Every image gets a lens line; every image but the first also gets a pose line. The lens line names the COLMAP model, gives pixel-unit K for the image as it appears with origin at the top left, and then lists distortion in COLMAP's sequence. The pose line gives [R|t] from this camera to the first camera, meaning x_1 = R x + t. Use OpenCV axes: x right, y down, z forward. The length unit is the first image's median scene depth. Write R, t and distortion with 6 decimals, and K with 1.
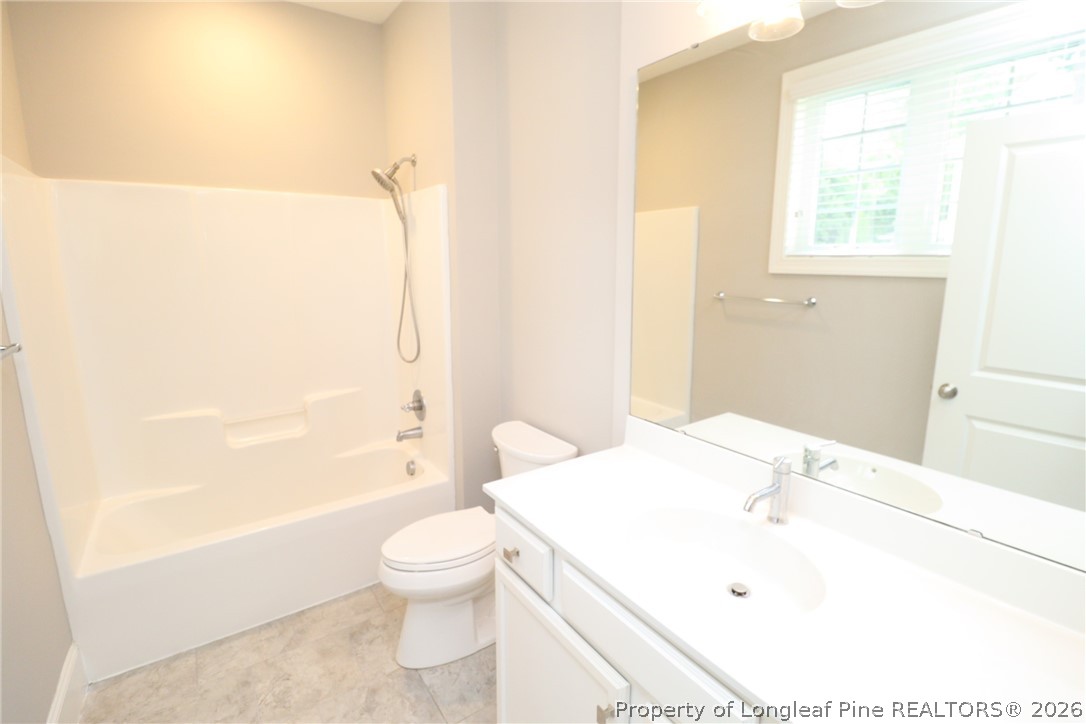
lens RADIAL K [[503.1, 0, 558.6], [0, 503.1, 354.5], [0, 0, 1]] dist [0.000268, -0.012841]
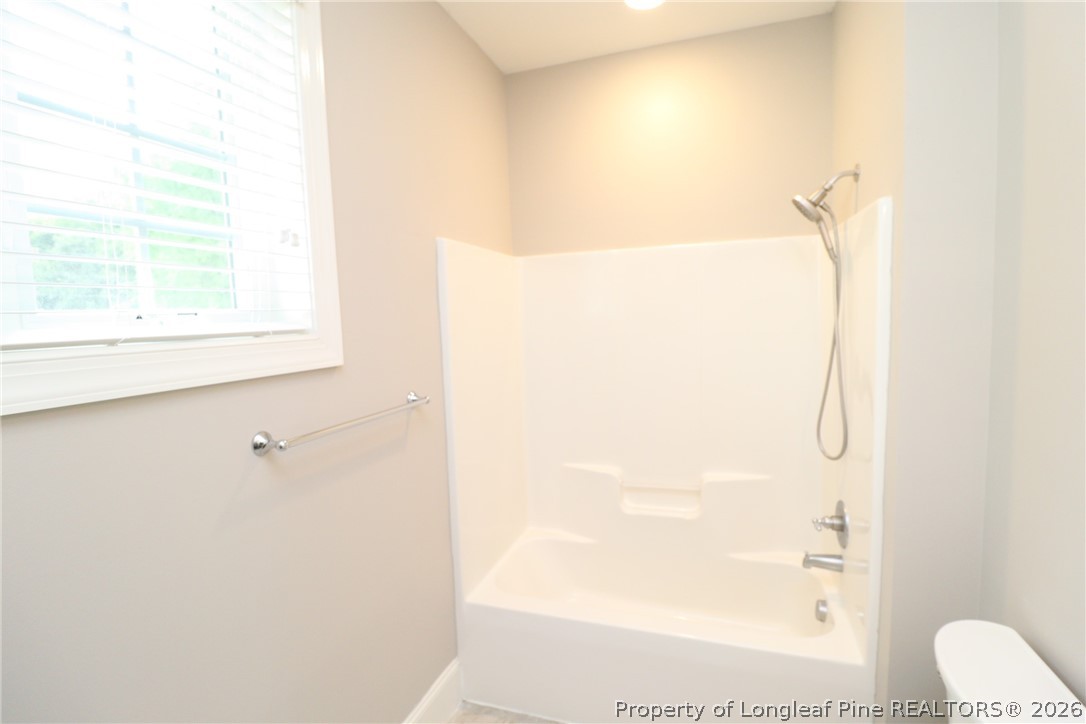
lens RADIAL K [[503.1, 0, 558.6], [0, 503.1, 354.5], [0, 0, 1]] dist [0.000268, -0.012841]
pose [[0.587958, 0.041509, -0.807826, 0.040856], [-0.114023, 0.992964, -0.031968, -0.066798], [0.800815, 0.110907, 0.588554, 0.286665]]
